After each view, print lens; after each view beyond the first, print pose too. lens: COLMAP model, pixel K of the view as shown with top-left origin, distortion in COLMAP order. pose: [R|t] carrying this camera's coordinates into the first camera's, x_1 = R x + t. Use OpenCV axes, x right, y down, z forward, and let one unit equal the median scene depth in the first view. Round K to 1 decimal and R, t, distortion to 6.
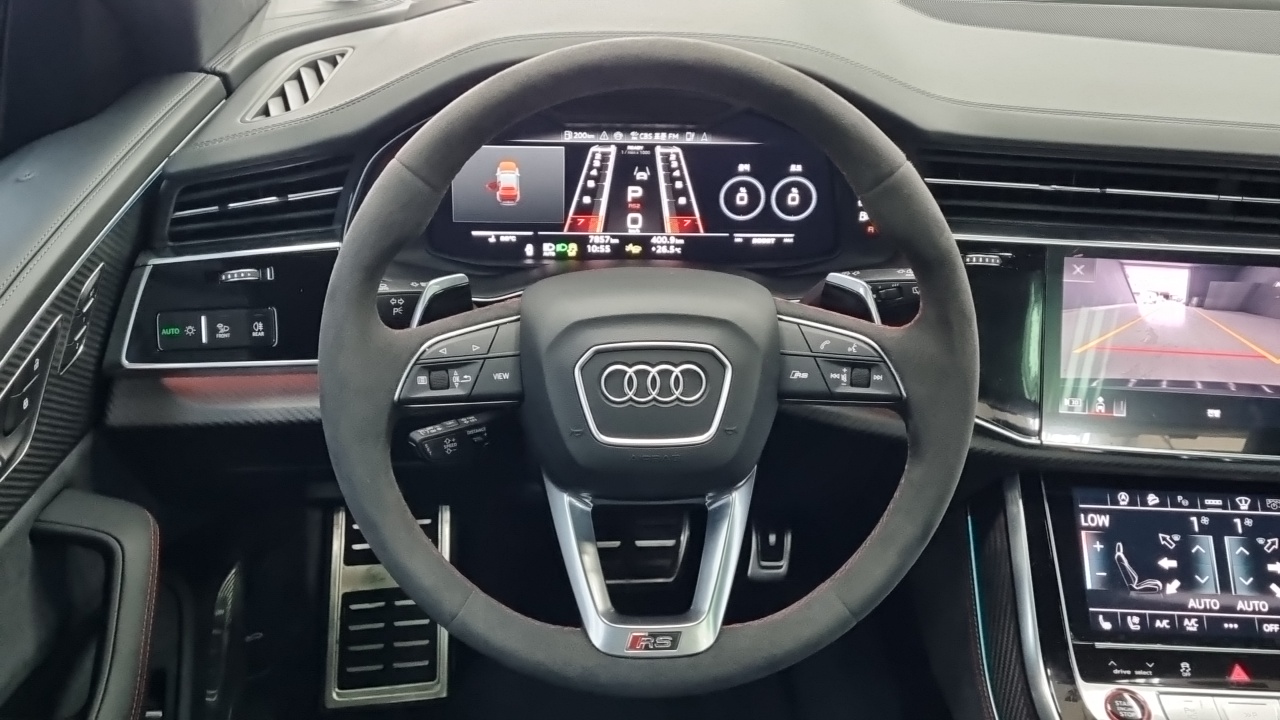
lens RADIAL K [[1324.1, 0, 637.8], [0, 1324.1, 345.3], [0, 0, 1]] dist [0.025694, 0.016286]
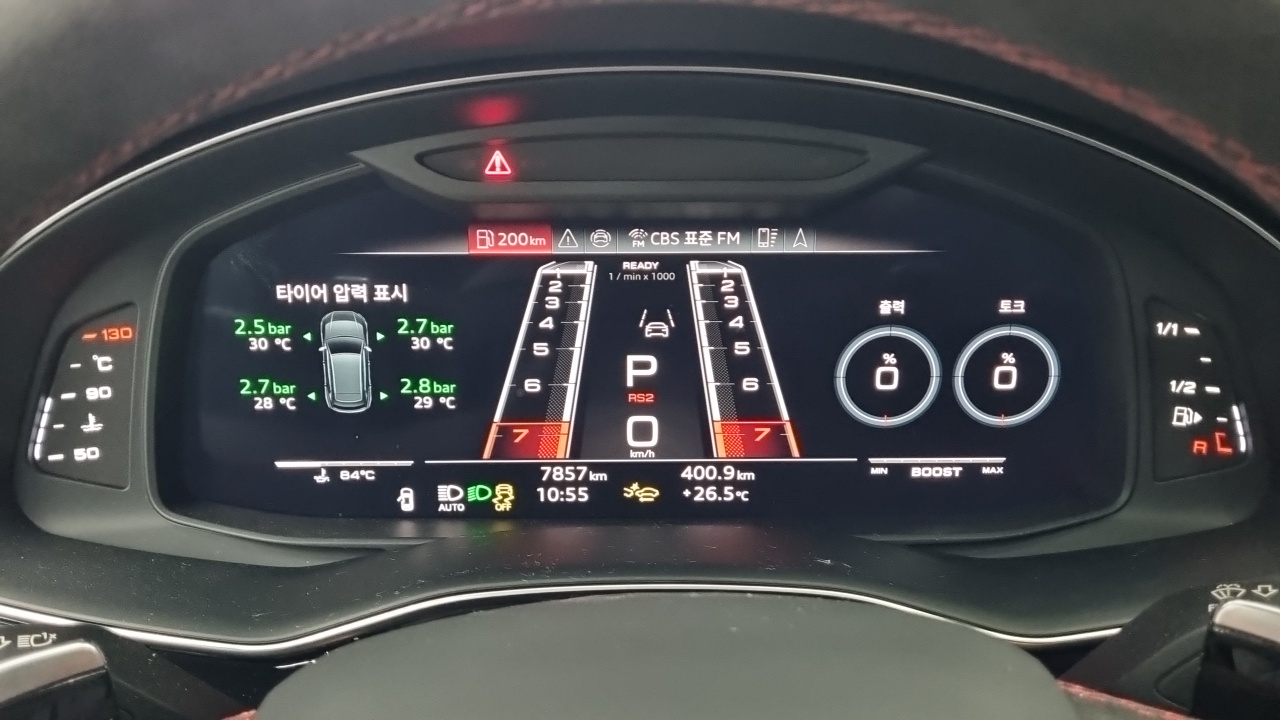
lens RADIAL K [[1324.1, 0, 637.8], [0, 1324.1, 345.3], [0, 0, 1]] dist [0.025694, 0.016286]
pose [[0.999542, -0.015591, -0.025953, 0.007894], [0.012172, 0.991823, -0.127040, -0.066683], [0.027721, 0.126666, 0.991558, 0.561896]]
